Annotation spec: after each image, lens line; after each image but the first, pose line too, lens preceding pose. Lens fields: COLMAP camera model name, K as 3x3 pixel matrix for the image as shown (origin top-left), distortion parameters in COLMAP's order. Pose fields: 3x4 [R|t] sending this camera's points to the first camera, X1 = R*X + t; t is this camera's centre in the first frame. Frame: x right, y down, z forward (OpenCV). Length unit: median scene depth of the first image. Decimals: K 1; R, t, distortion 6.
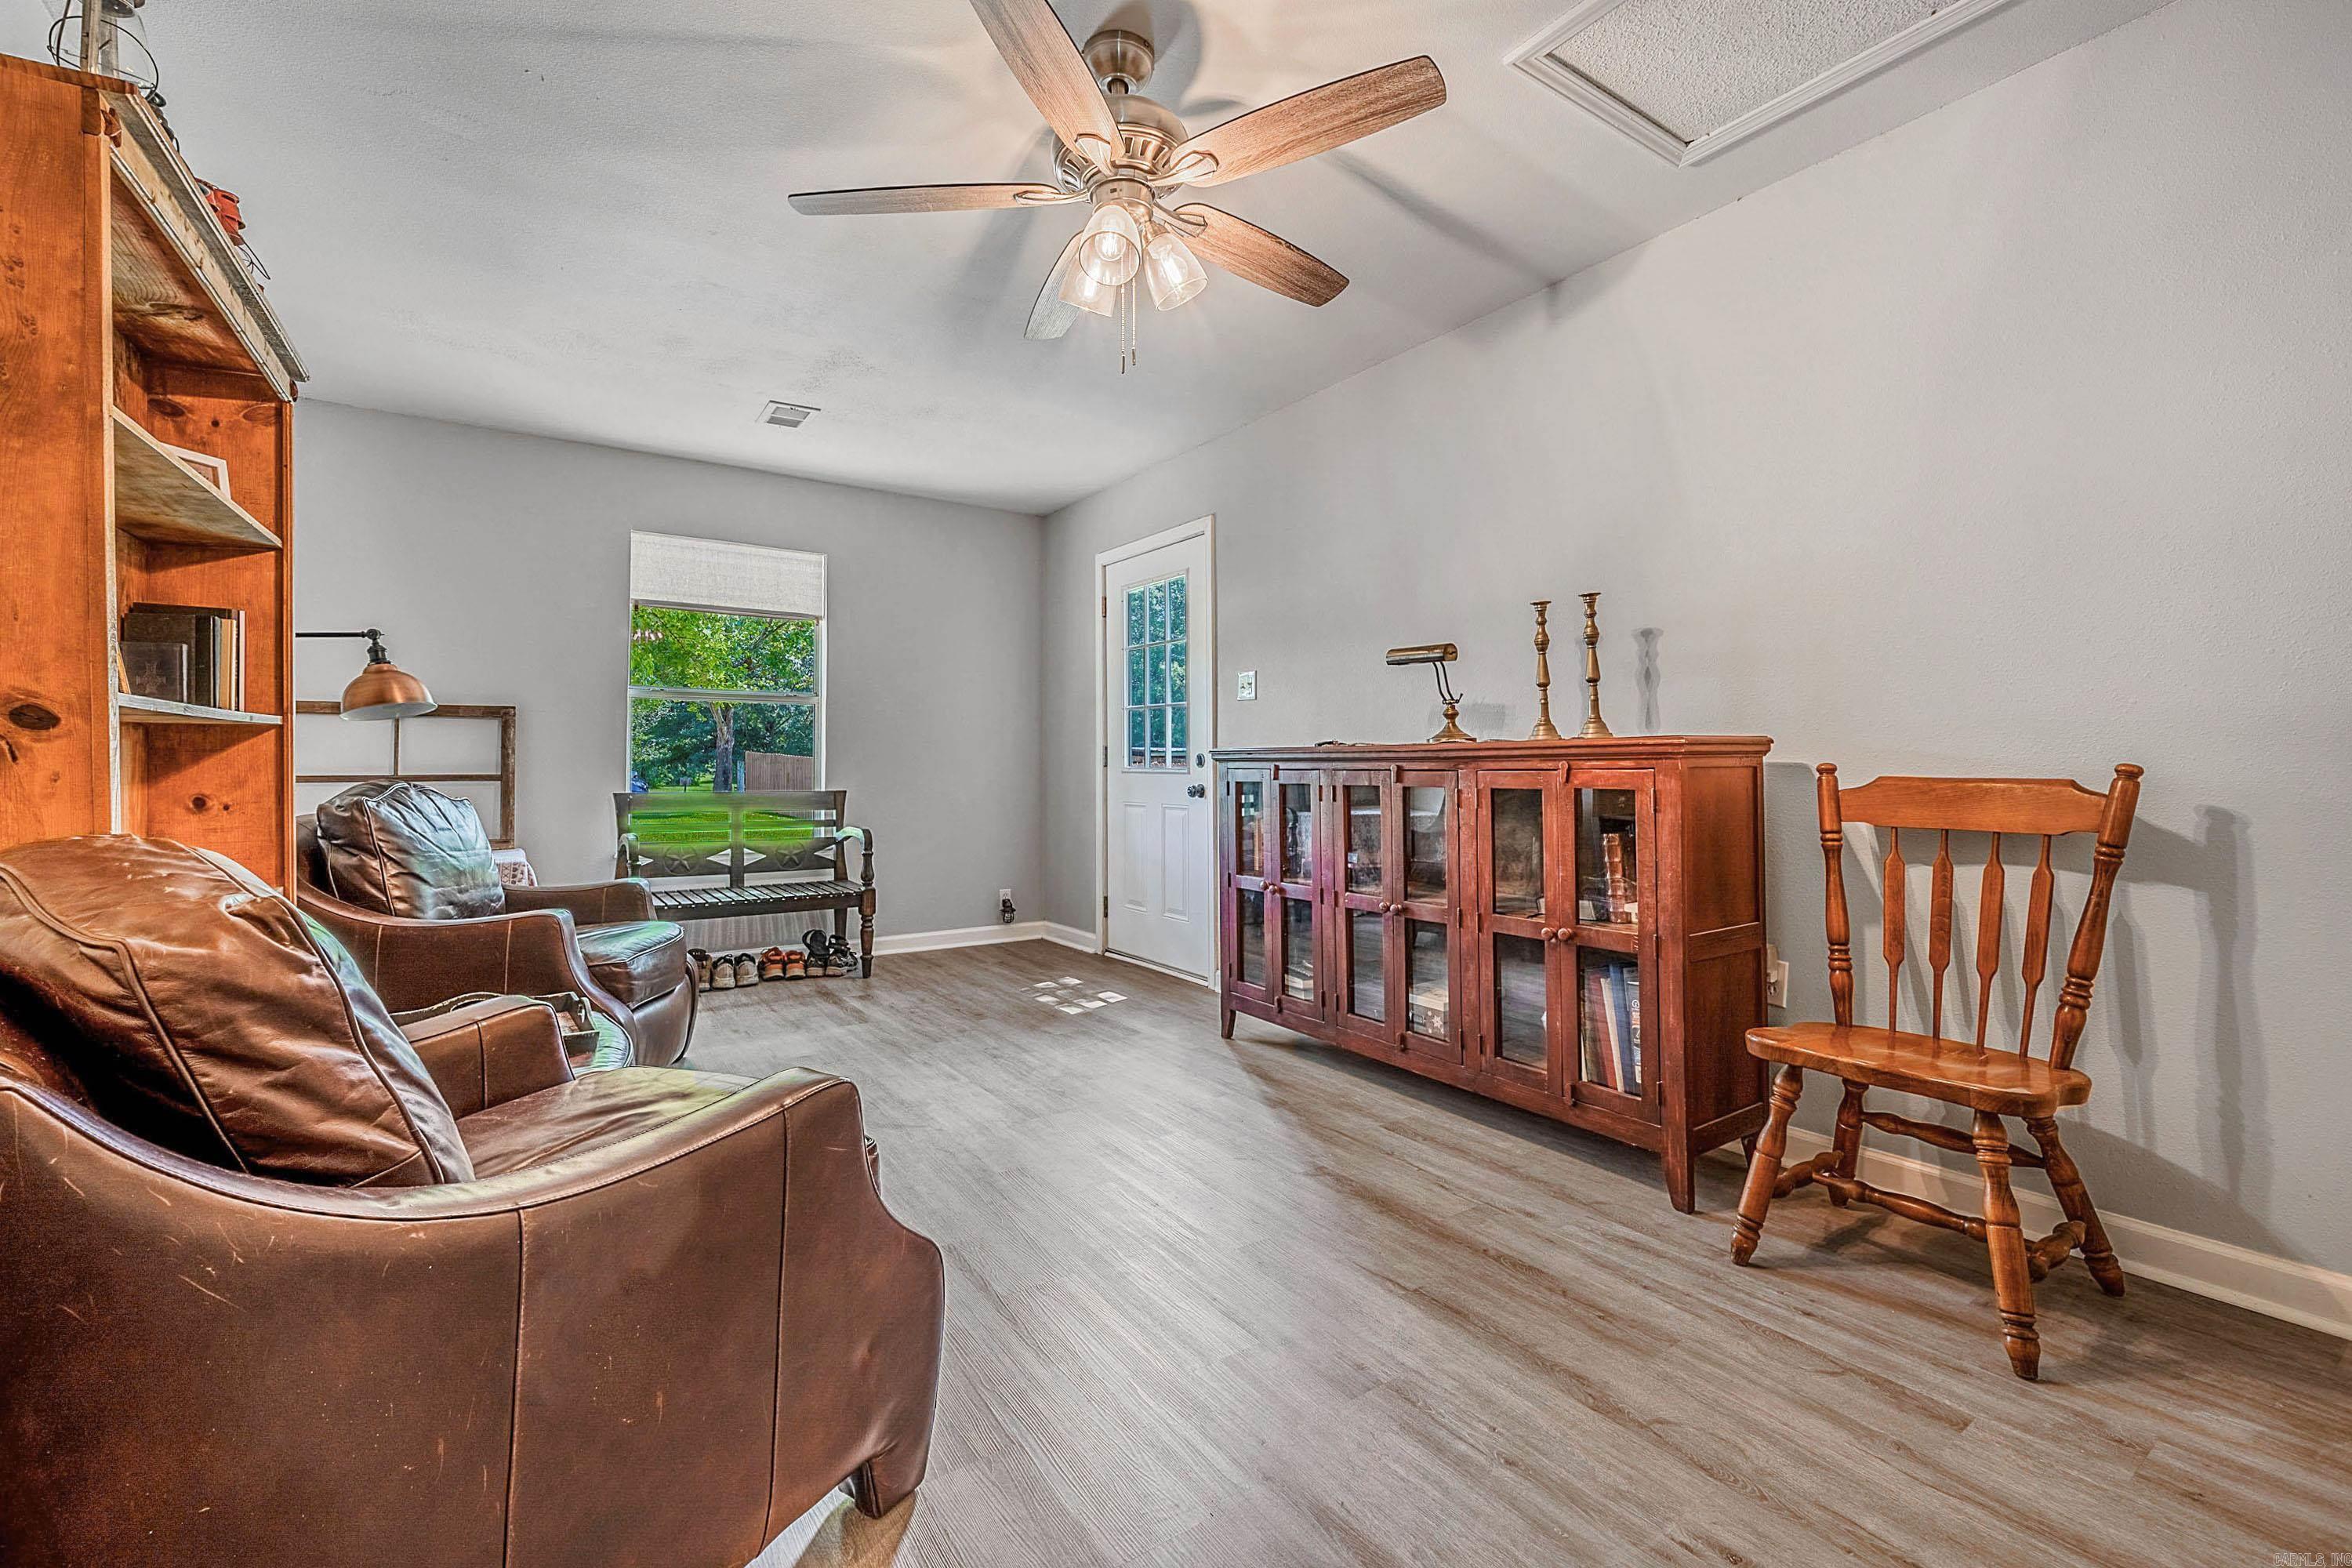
lens RADIAL K [[999.3, 0, 1195.5], [0, 999.3, 759.2], [0, 0, 1]] dist [-0.004839, 0.000071]
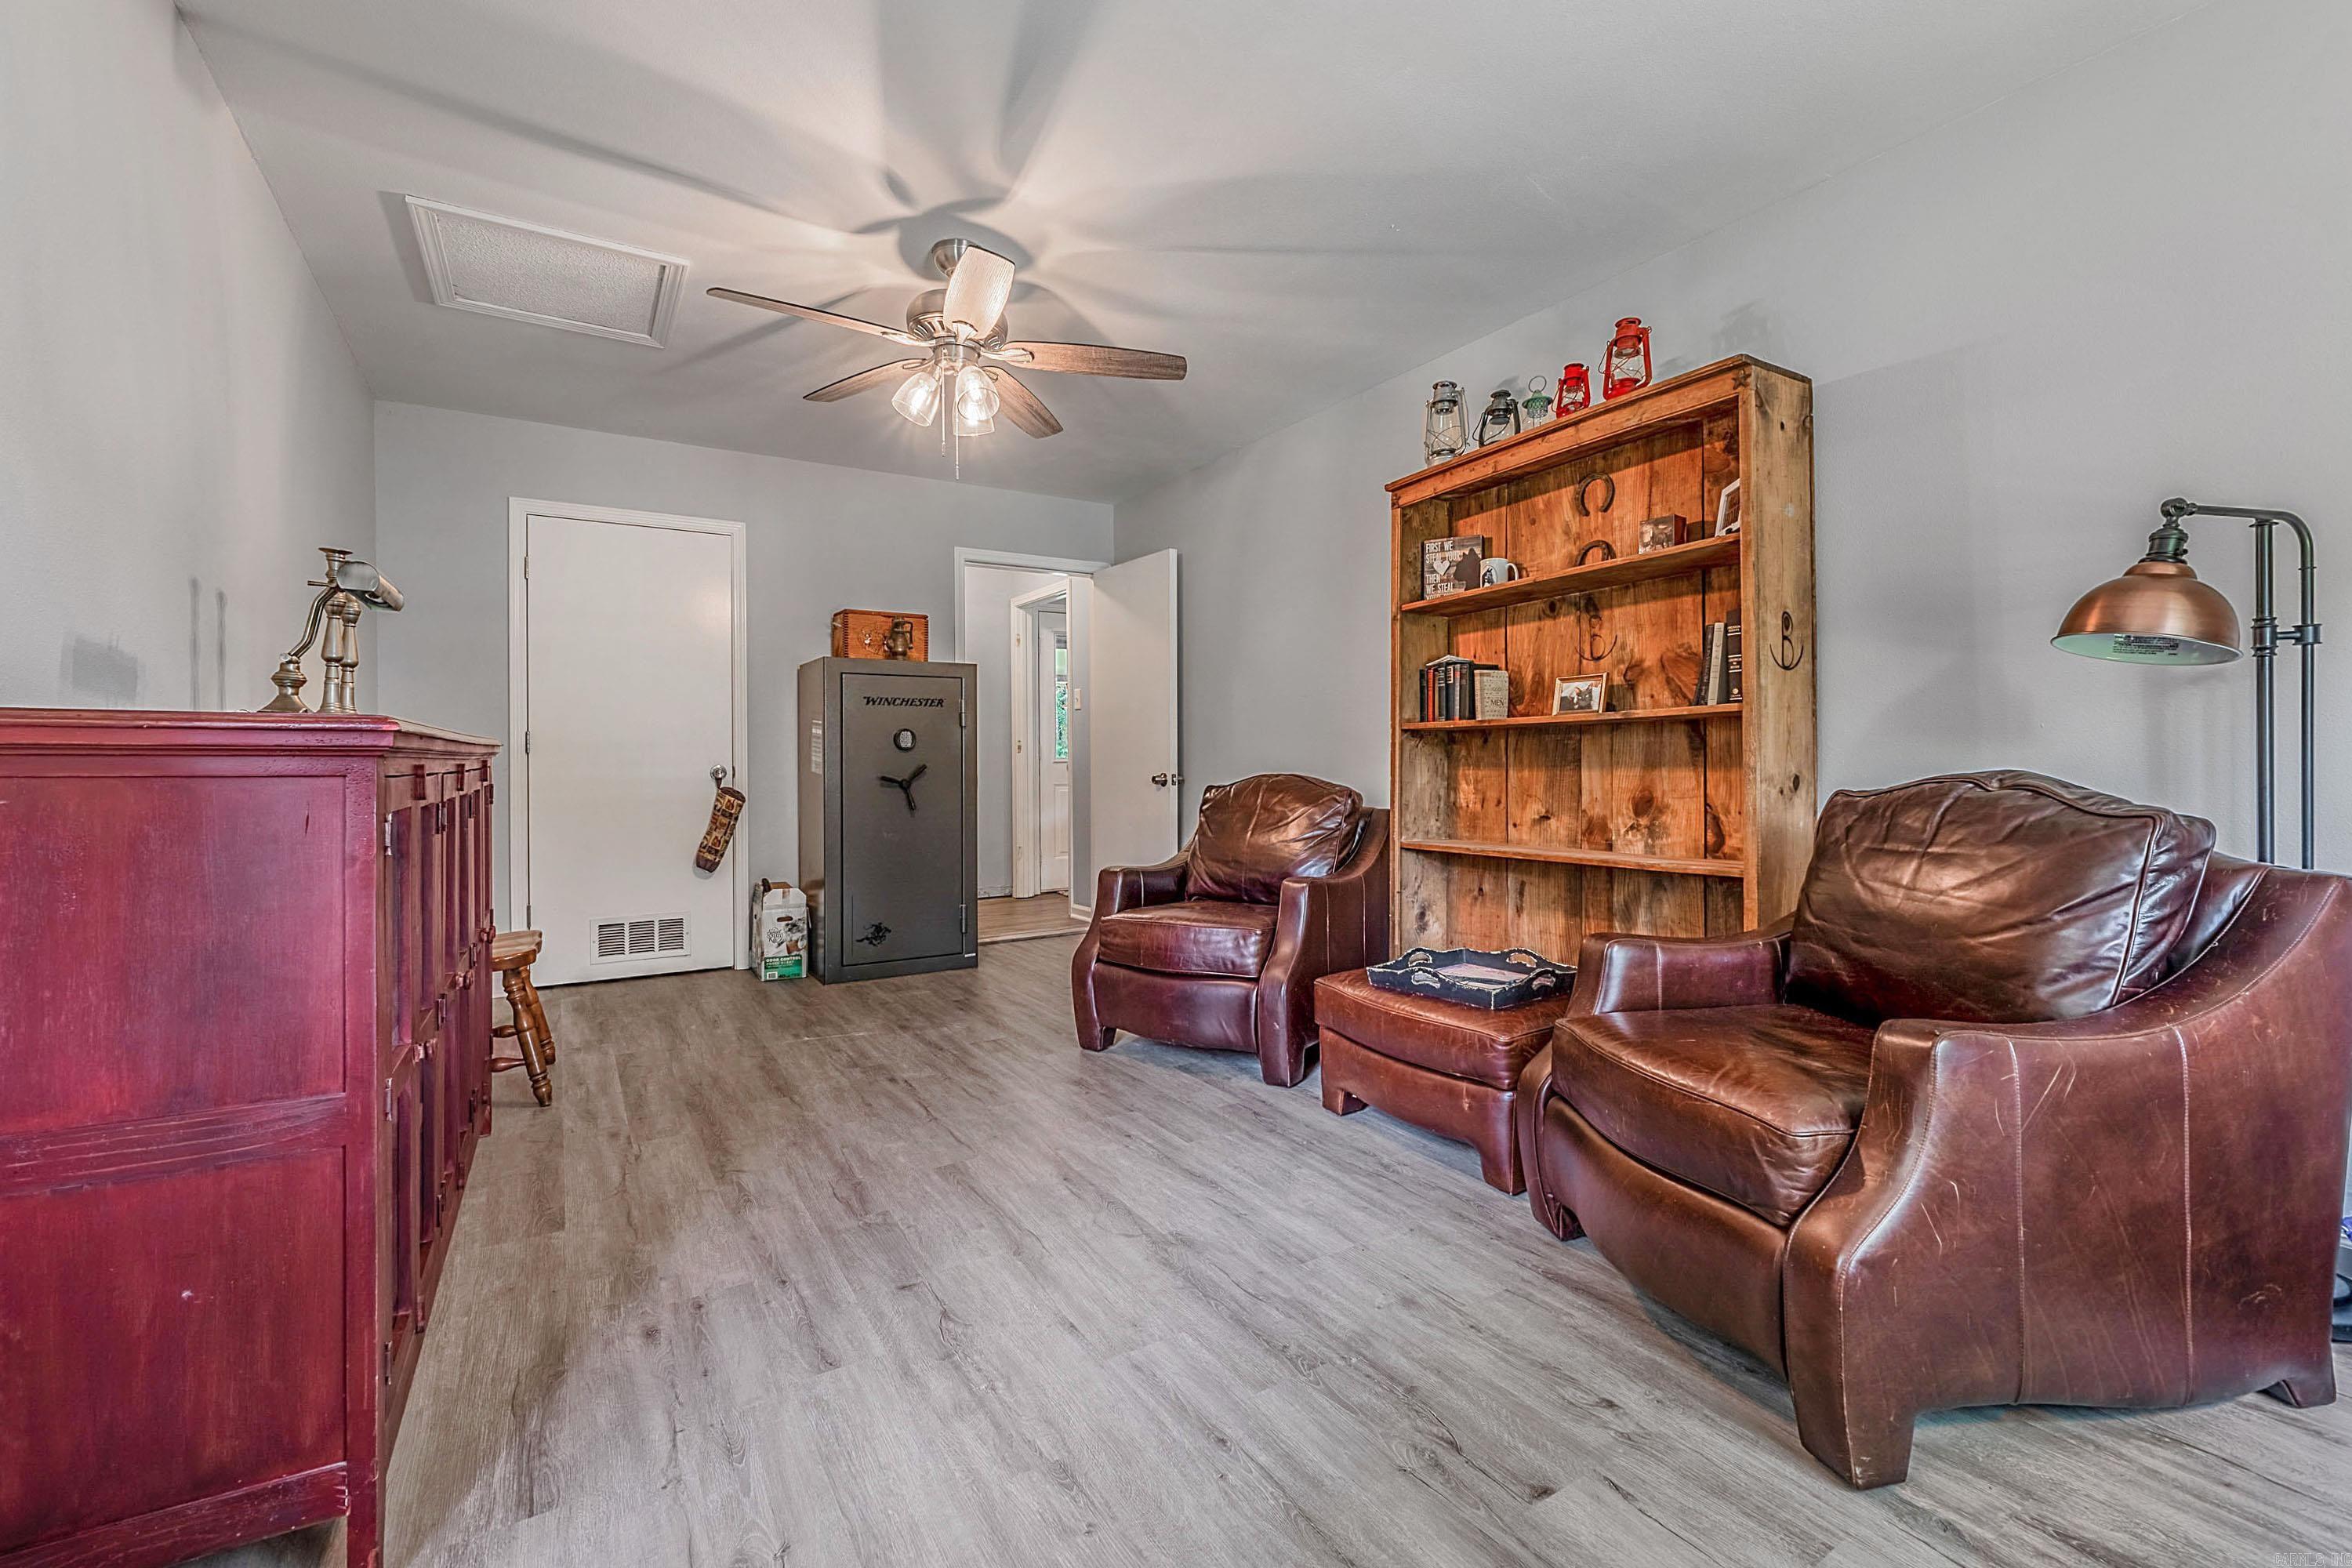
lens RADIAL K [[999.3, 0, 1194.3], [0, 999.3, 760.1], [0, 0, 1]] dist [-0.004839, 0.000071]
pose [[-0.999037, 0.006524, 0.043388, -0.303280], [0.006345, 0.999971, -0.004265, 0.008385], [-0.043415, -0.003986, -0.999049, 1.562842]]
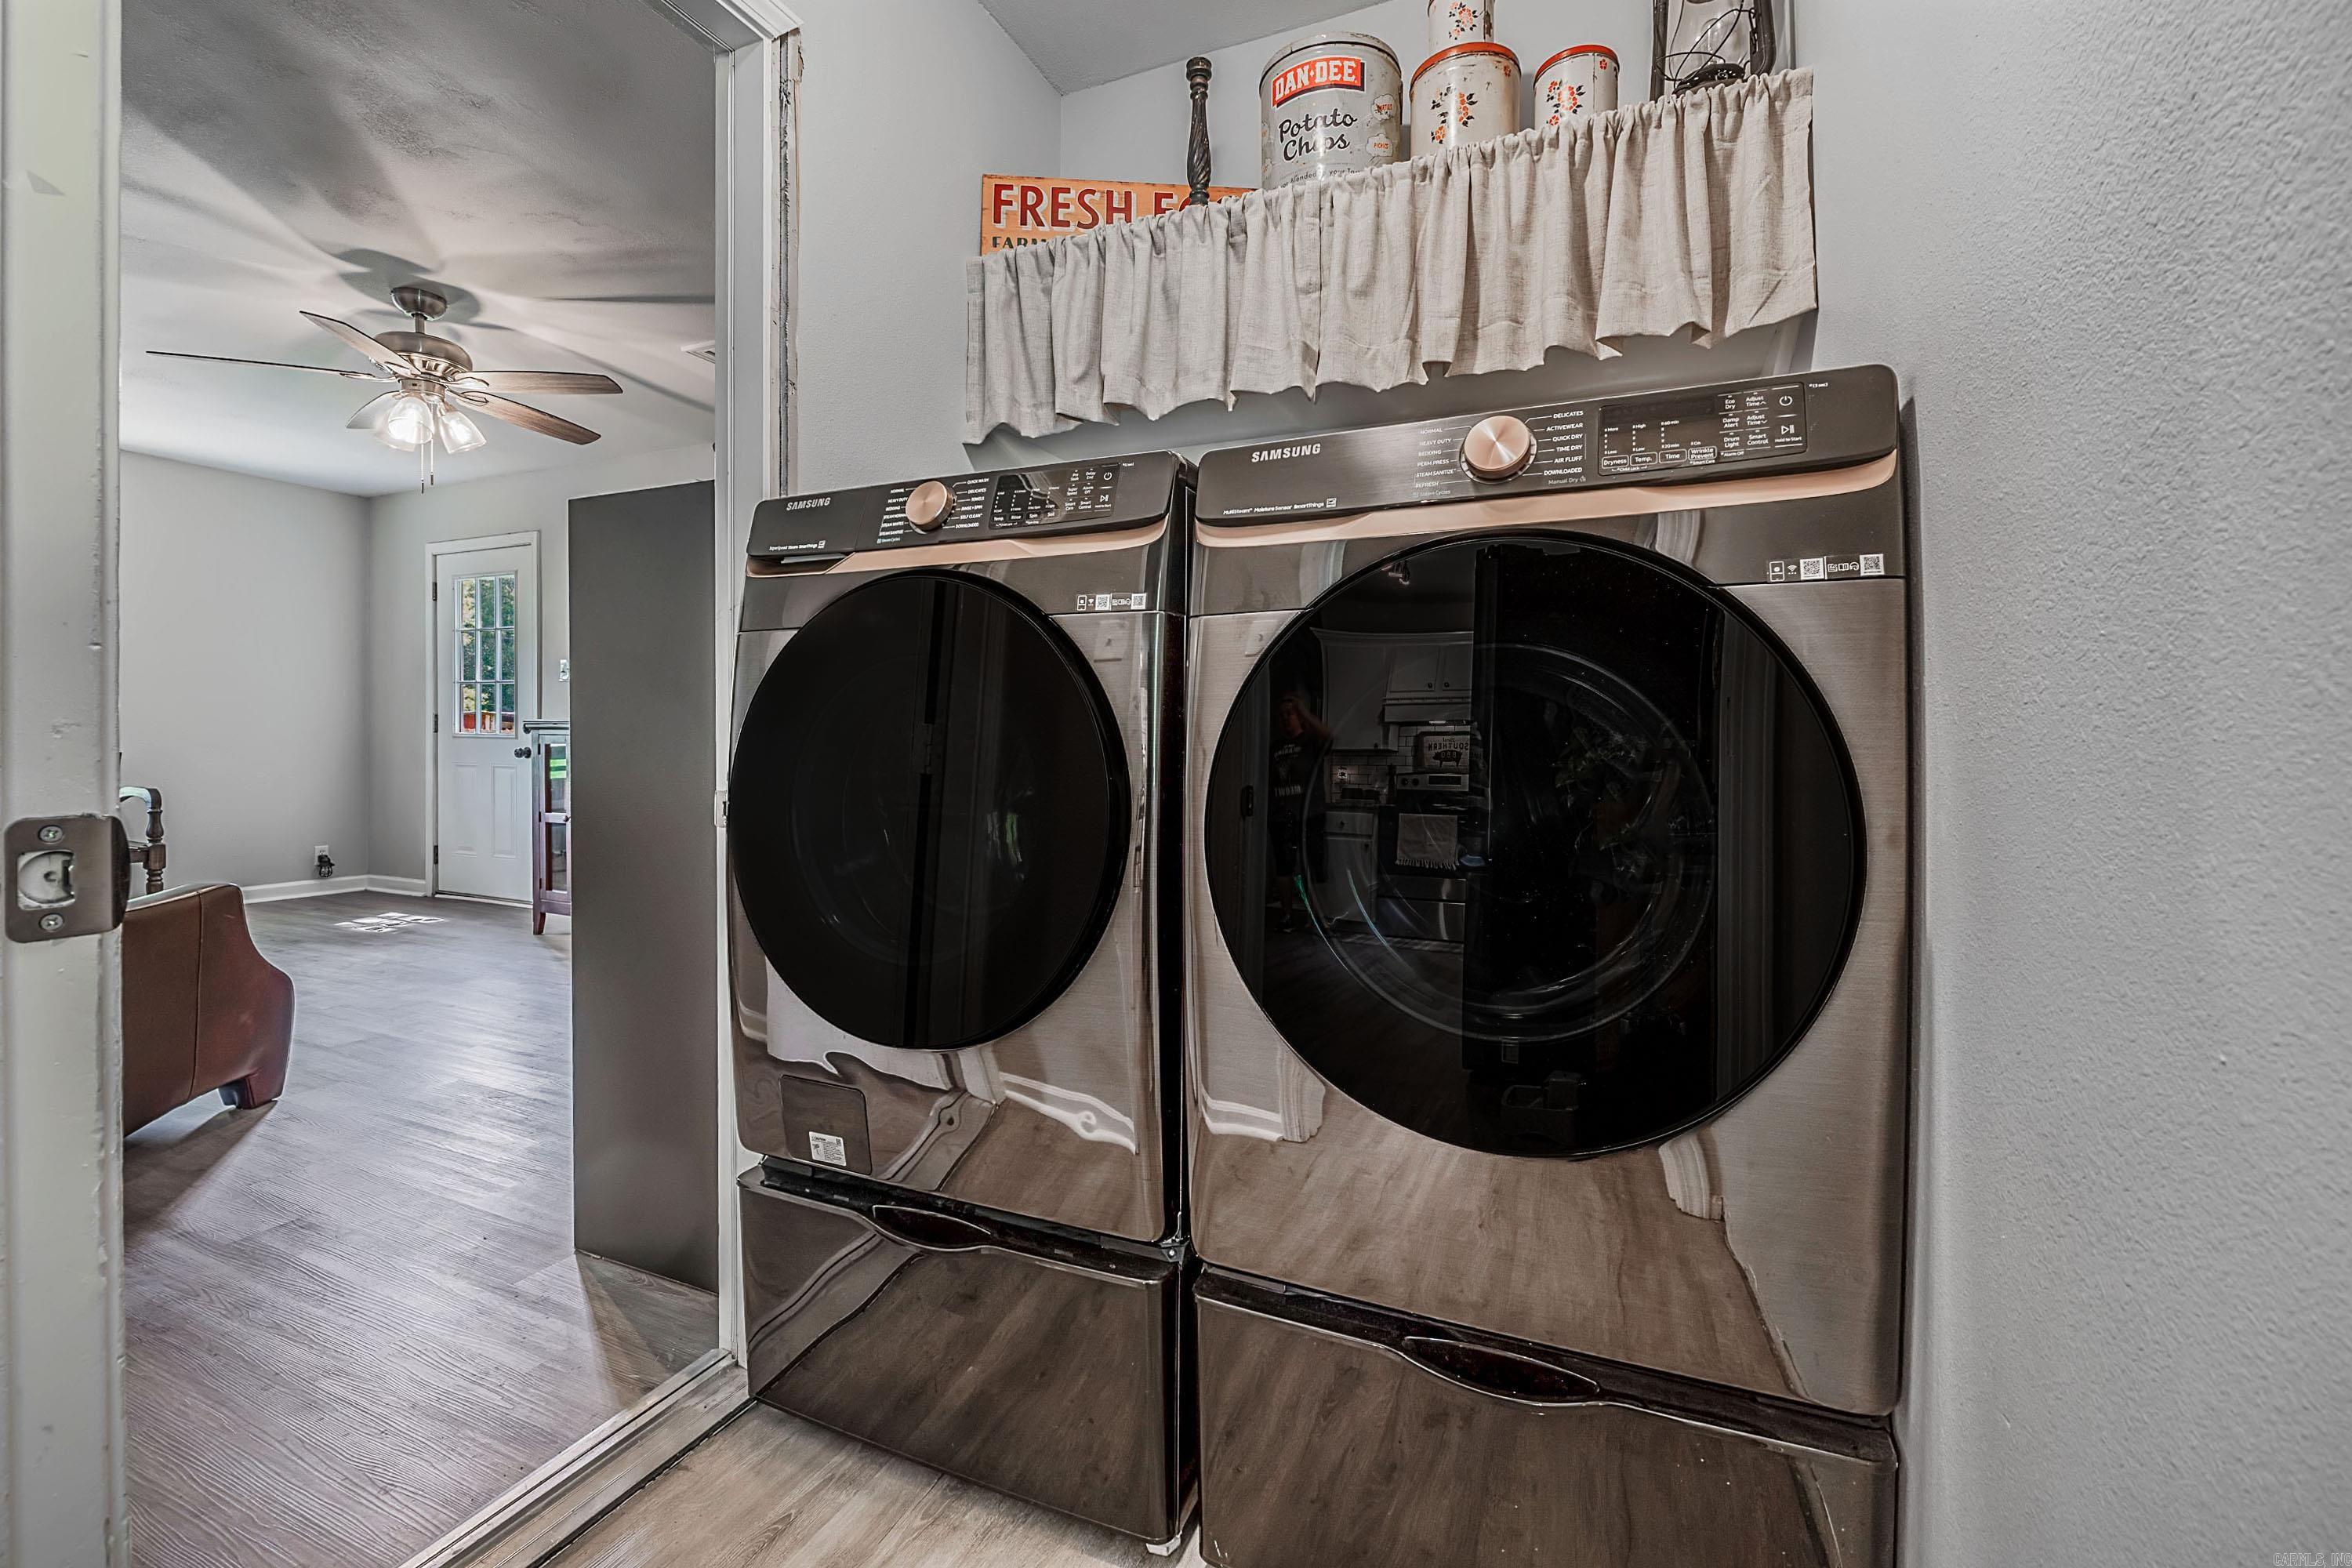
lens RADIAL K [[999.3, 0, 1187.8], [0, 999.3, 748.0], [0, 0, 1]] dist [-0.004839, 0.000071]
pose [[0.860997, 0.002890, 0.508602, 0.120370], [-0.013153, 0.999776, 0.016586, -0.007830], [-0.508440, -0.020970, 0.860842, -0.711500]]
